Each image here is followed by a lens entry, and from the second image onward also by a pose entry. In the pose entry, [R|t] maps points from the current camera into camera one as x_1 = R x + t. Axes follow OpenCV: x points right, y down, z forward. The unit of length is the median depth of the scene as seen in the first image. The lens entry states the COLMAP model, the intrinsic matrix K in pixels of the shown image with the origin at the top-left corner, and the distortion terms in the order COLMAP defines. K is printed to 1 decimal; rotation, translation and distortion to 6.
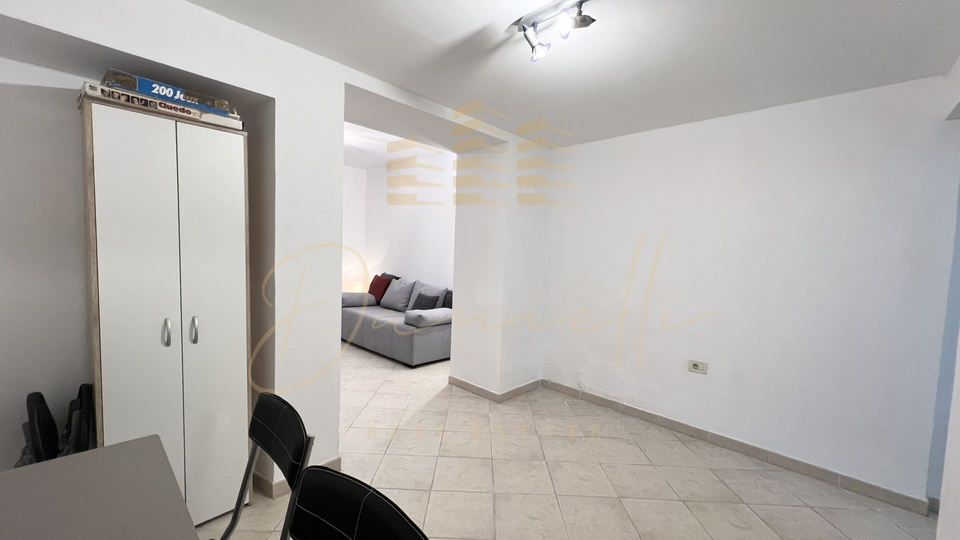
lens RADIAL K [[378.4, 0, 475.1], [0, 378.4, 271.8], [0, 0, 1]] dist [0.000201, 0.000102]
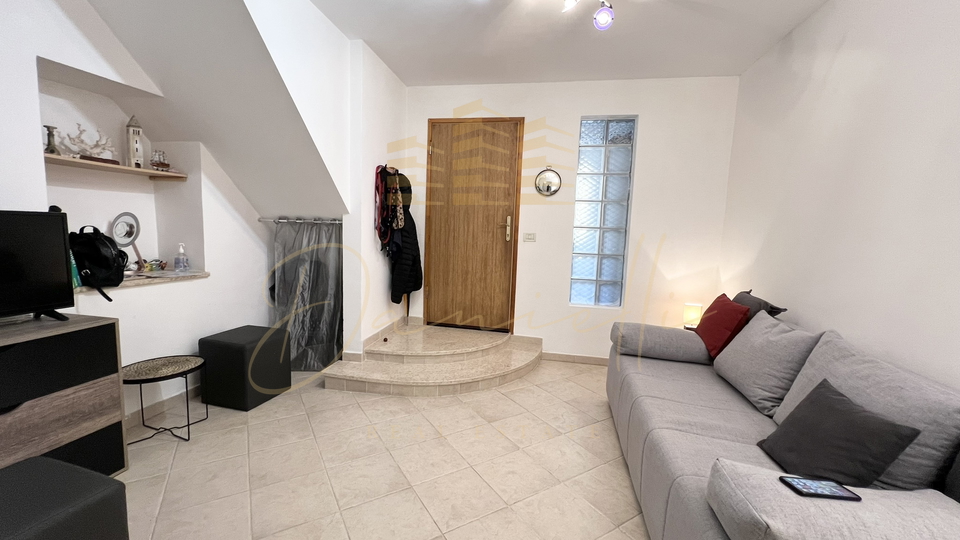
lens RADIAL K [[382.0, 0, 481.9], [0, 382.0, 270.3], [0, 0, 1]] dist [-0.001820, -0.000142]
pose [[0.547966, 0.081640, -0.832507, -0.048807], [-0.073606, 0.996071, 0.049232, -0.024634], [0.833256, 0.034300, 0.551823, 0.577374]]
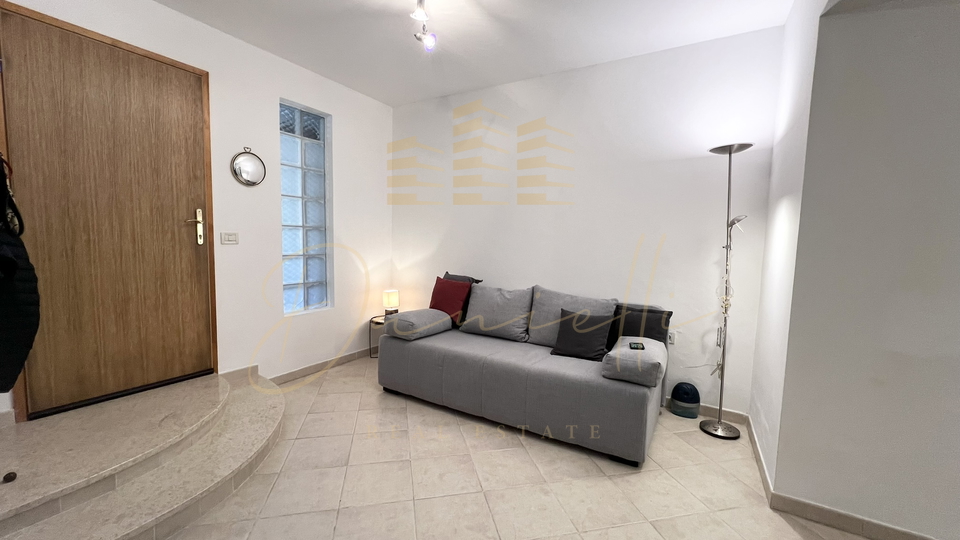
lens RADIAL K [[378.4, 0, 475.1], [0, 378.4, 271.8], [0, 0, 1]] dist [0.000201, 0.000102]
pose [[0.973424, -0.023951, 0.227754, -0.386805], [0.017528, 0.999391, 0.030179, -0.021057], [-0.228338, -0.025385, 0.973251, 0.447267]]
